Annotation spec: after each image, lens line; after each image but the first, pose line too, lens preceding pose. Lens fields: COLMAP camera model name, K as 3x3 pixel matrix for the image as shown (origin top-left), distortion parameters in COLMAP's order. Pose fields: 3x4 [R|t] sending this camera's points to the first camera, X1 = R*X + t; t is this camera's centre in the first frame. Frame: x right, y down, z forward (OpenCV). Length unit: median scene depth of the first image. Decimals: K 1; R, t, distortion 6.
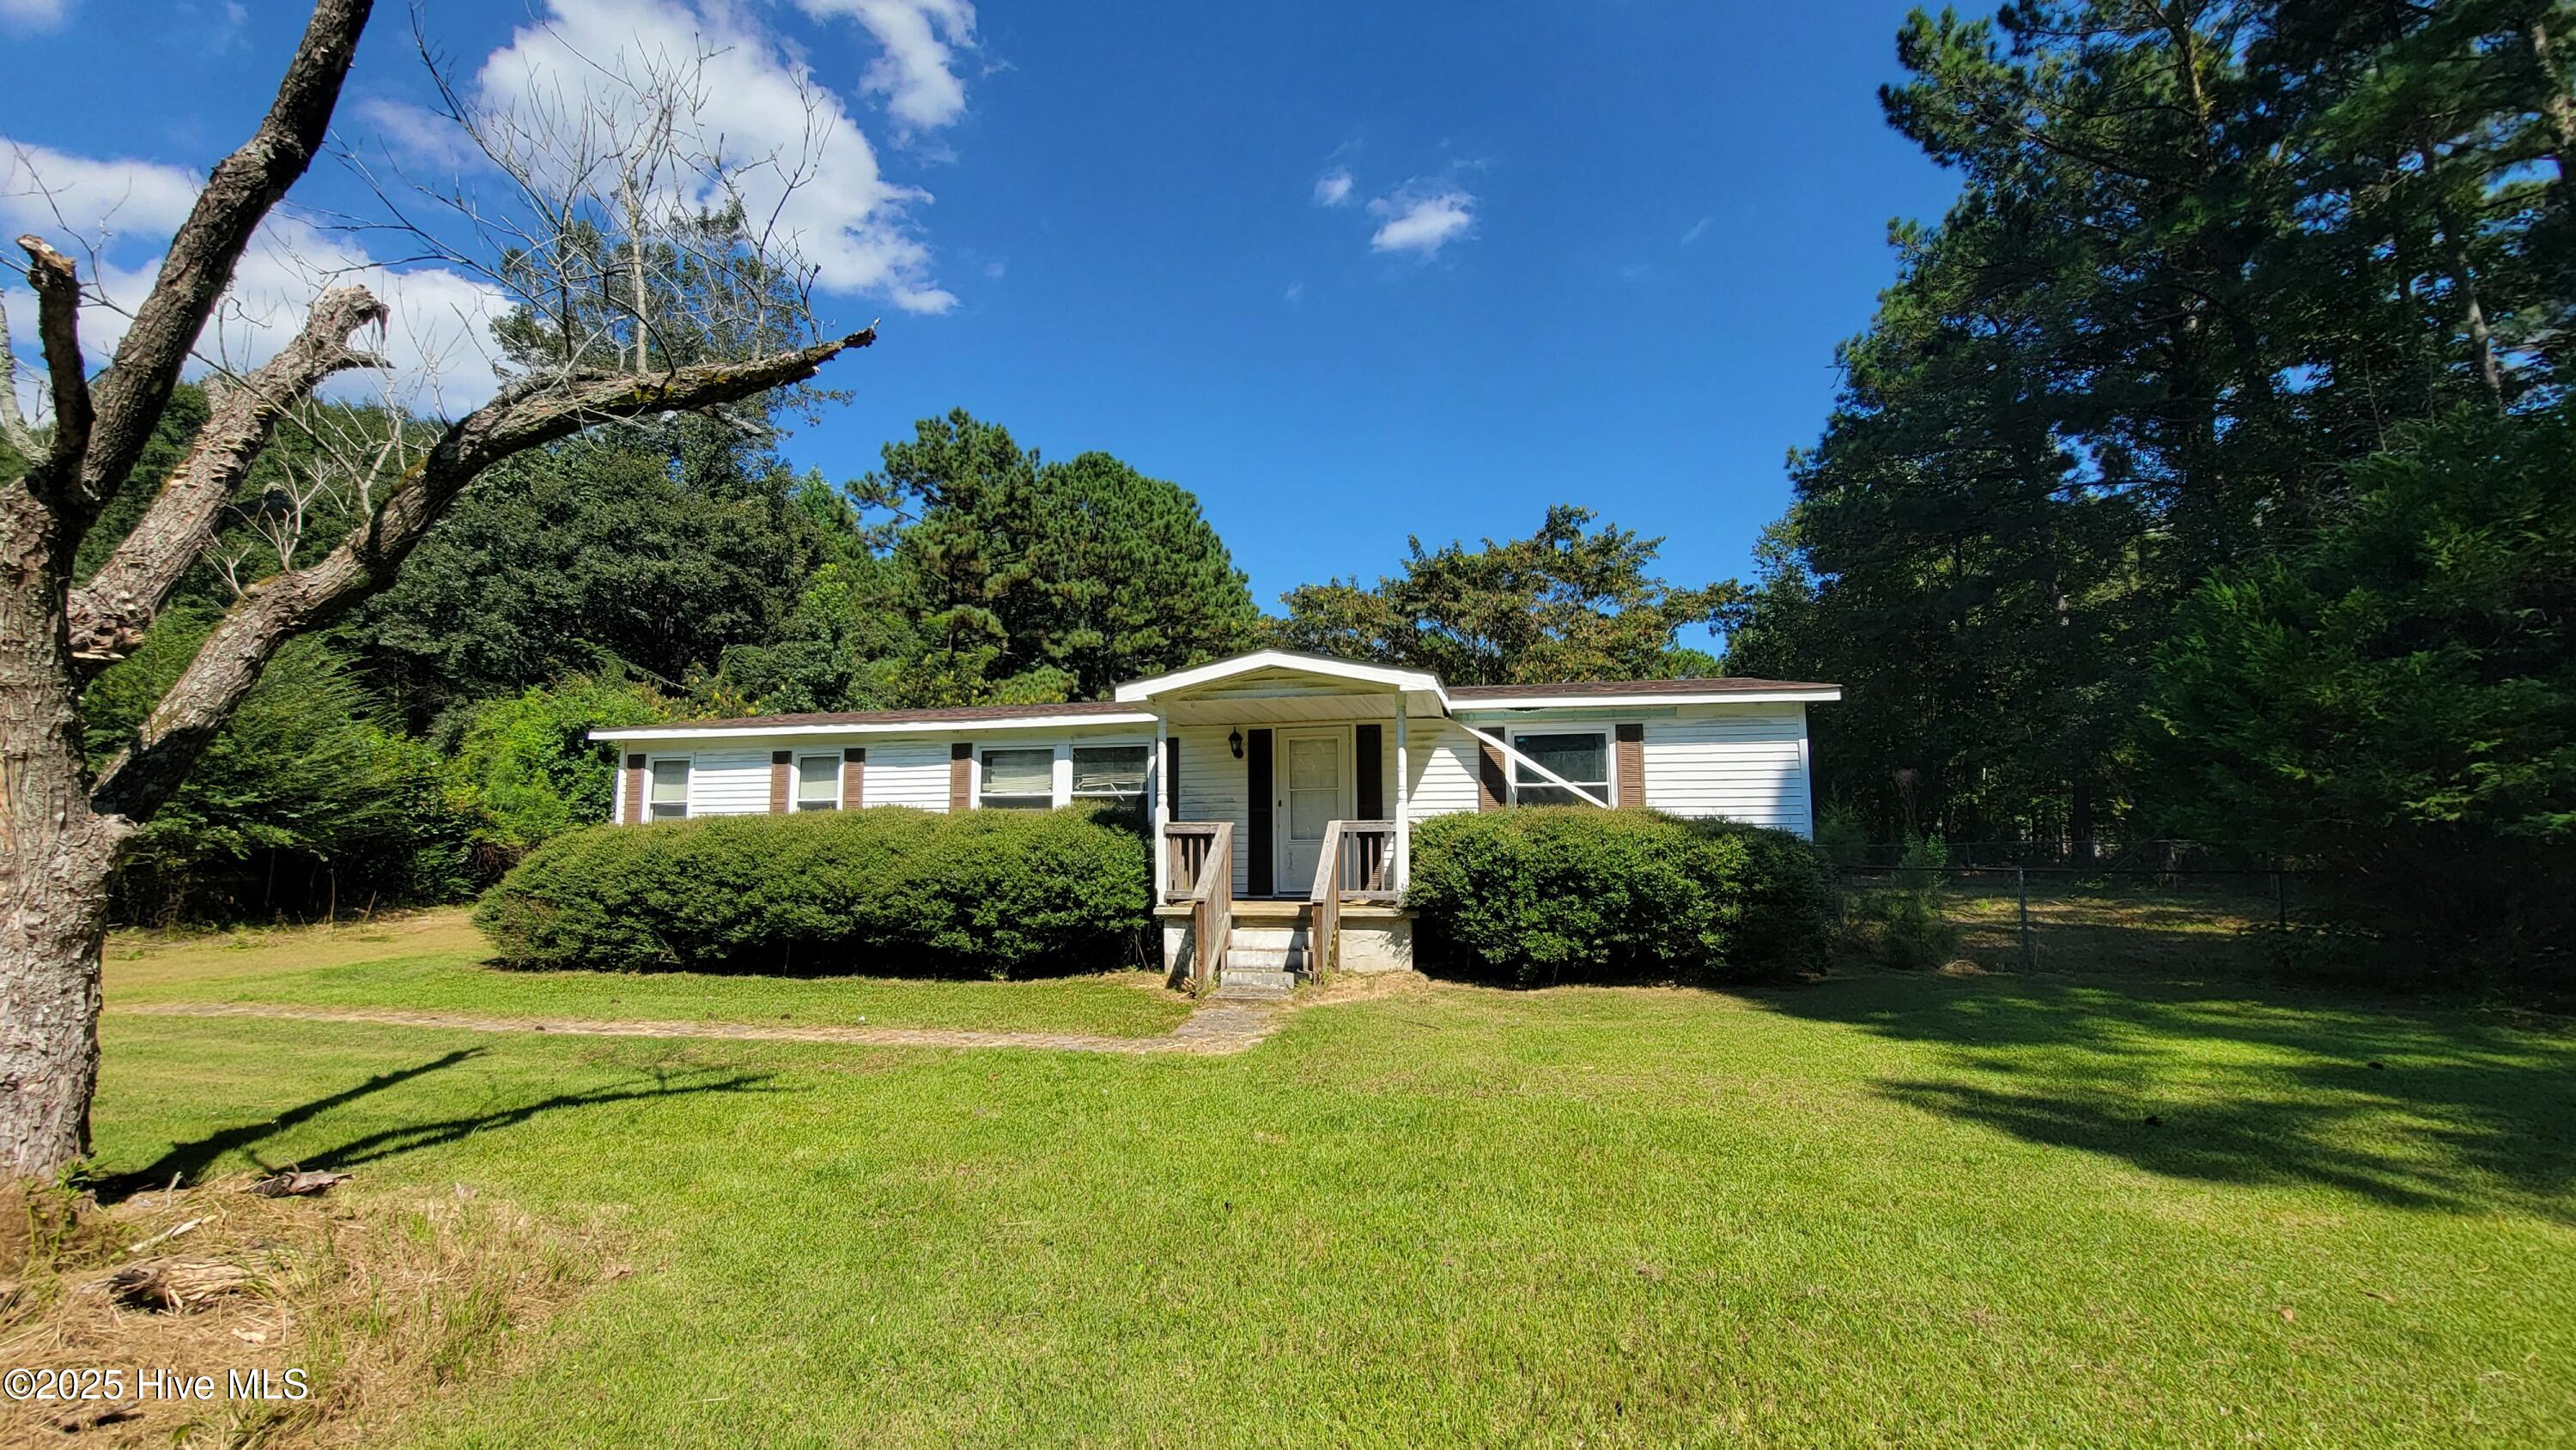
lens RADIAL K [[1039.4, 0, 1283.5], [0, 1039.4, 733.5], [0, 0, 1]] dist [-0.002083, -0.000025]
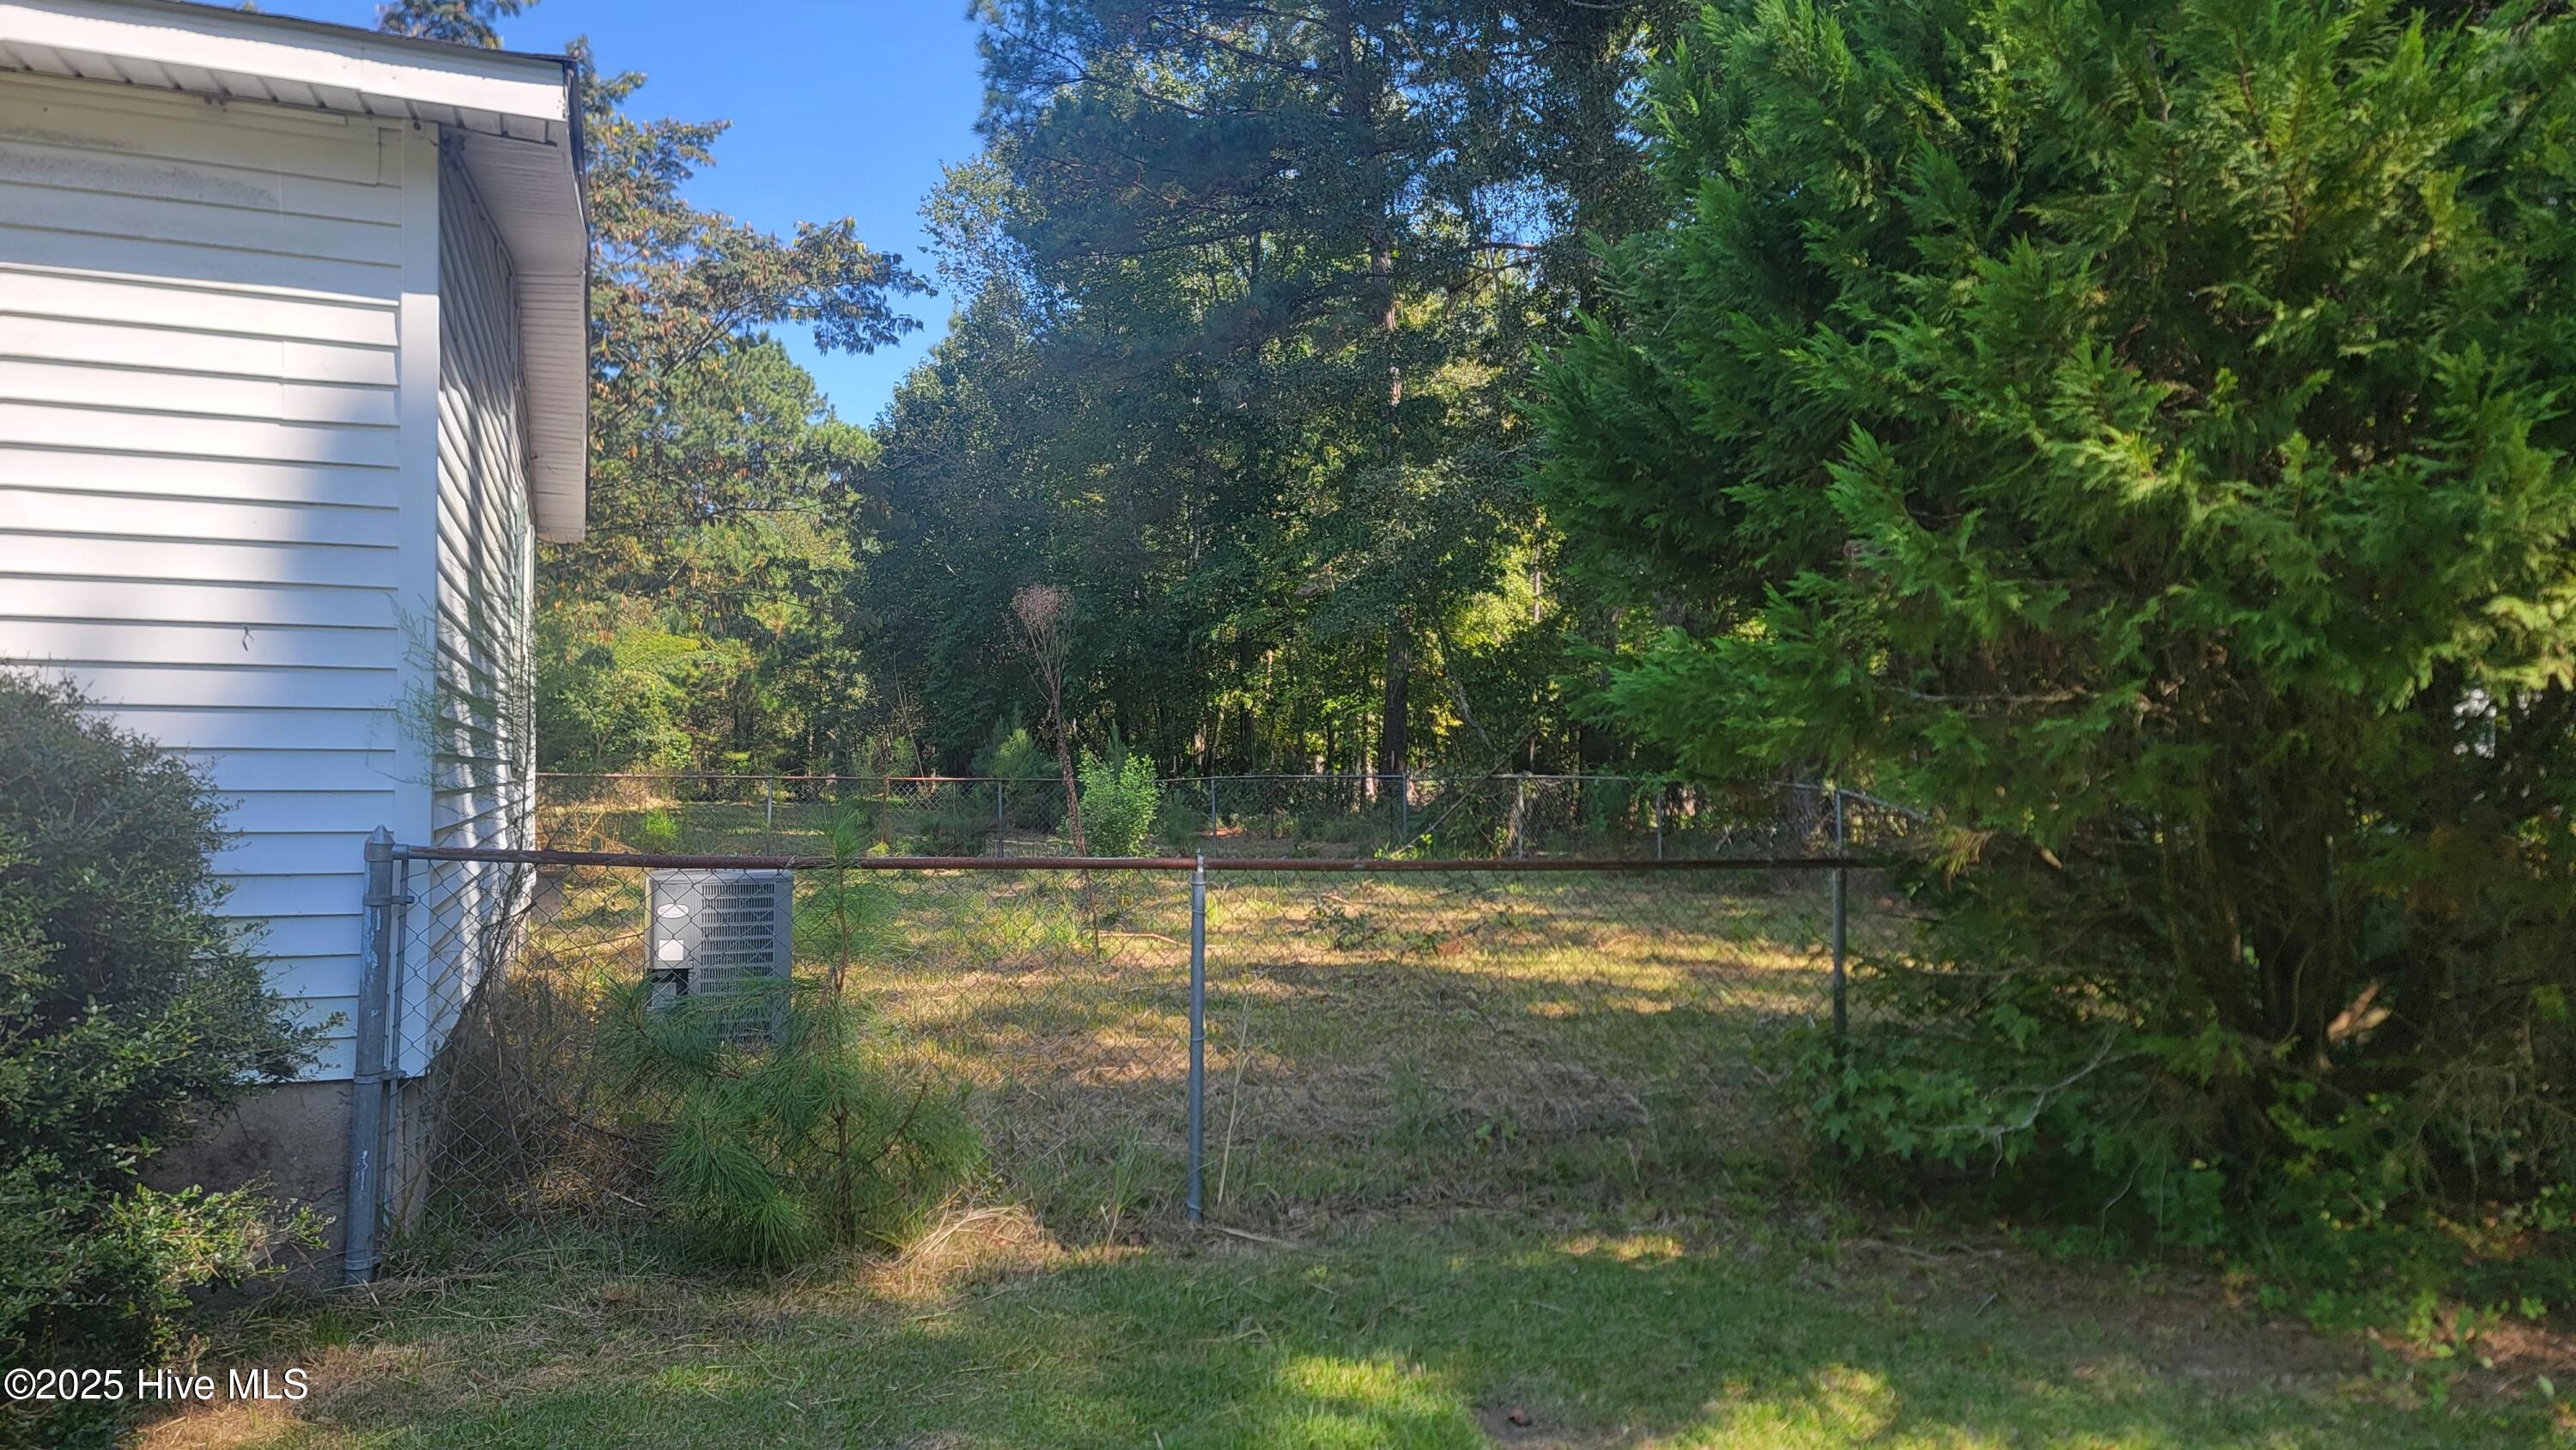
lens RADIAL K [[1764.2, 0, 1301.2], [0, 1764.2, 731.6], [0, 0, 1]] dist [0.093505, -0.083687]
pose [[0.824718, 0.023366, 0.565061, 0.302692], [-0.069193, 0.995809, 0.059809, 0.042861], [-0.561296, -0.088424, 0.822878, 0.390125]]
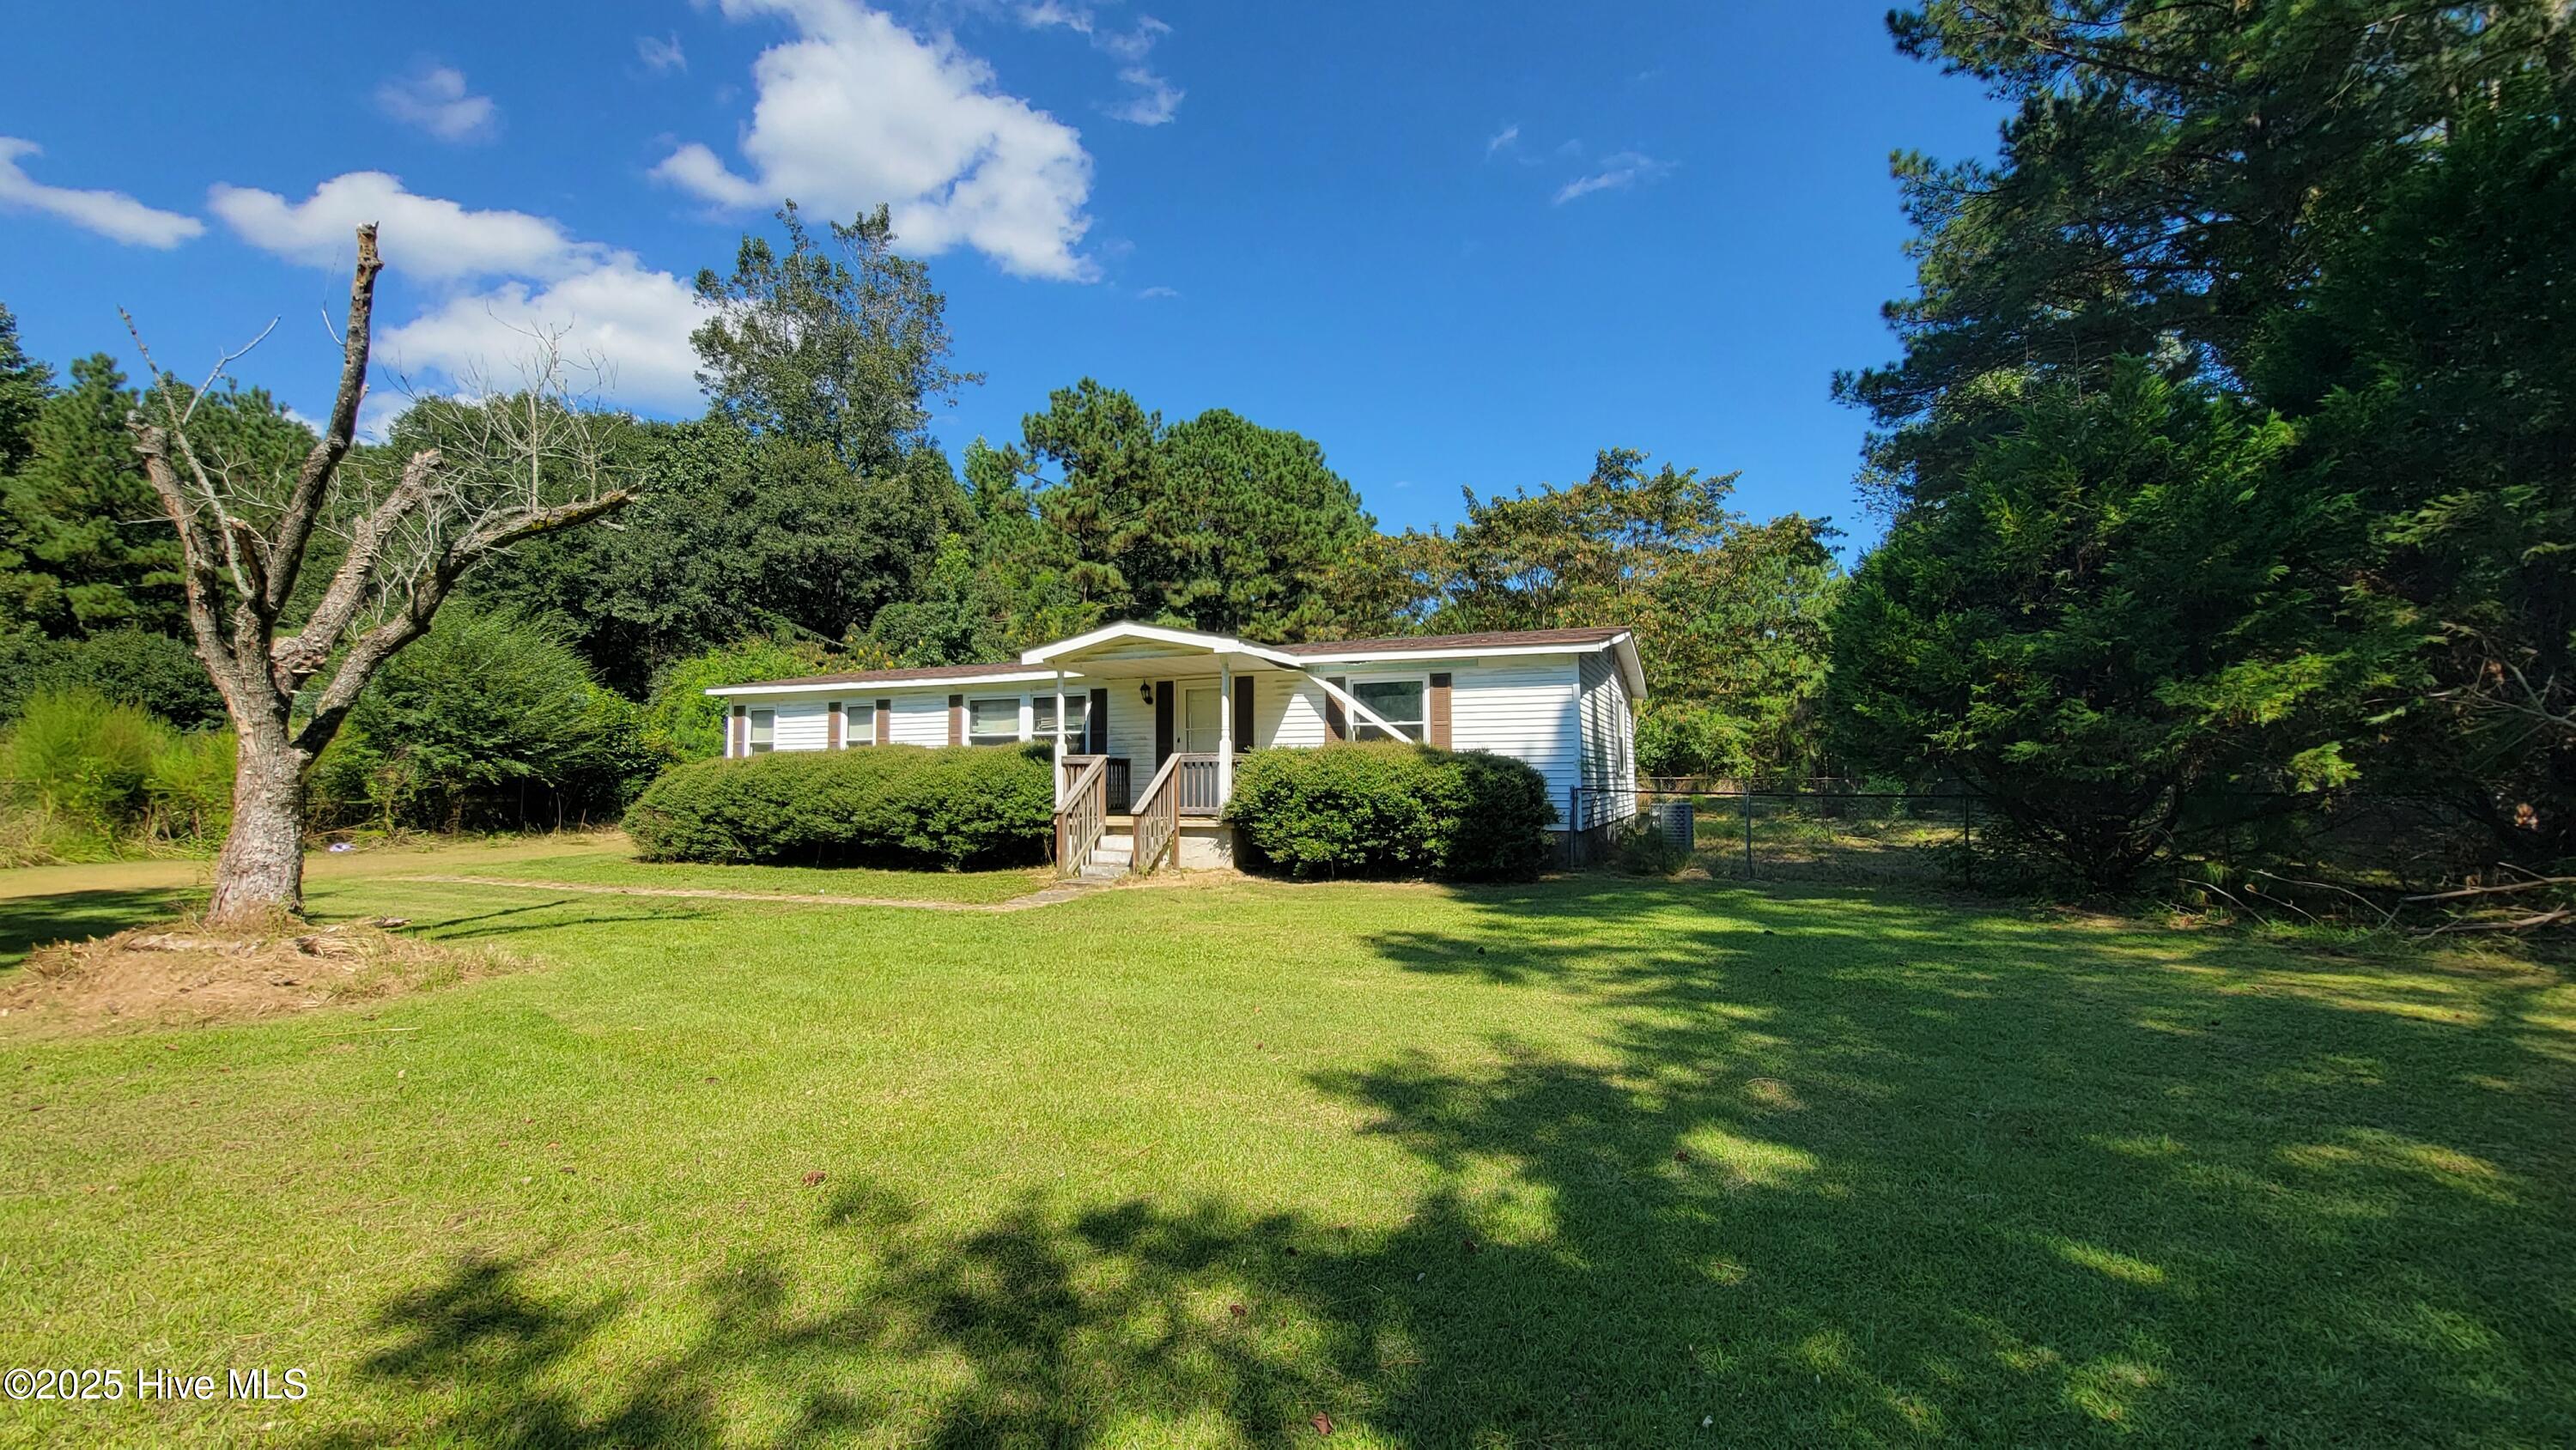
lens RADIAL K [[1039.5, 0, 1289.8], [0, 1039.5, 729.8], [0, 0, 1]] dist [-0.001846, -0.000113]
pose [[0.984525, -0.006803, -0.175114, 0.264834], [0.016818, 0.998302, 0.055771, -0.009887], [0.174437, -0.057853, 0.982967, -0.158601]]
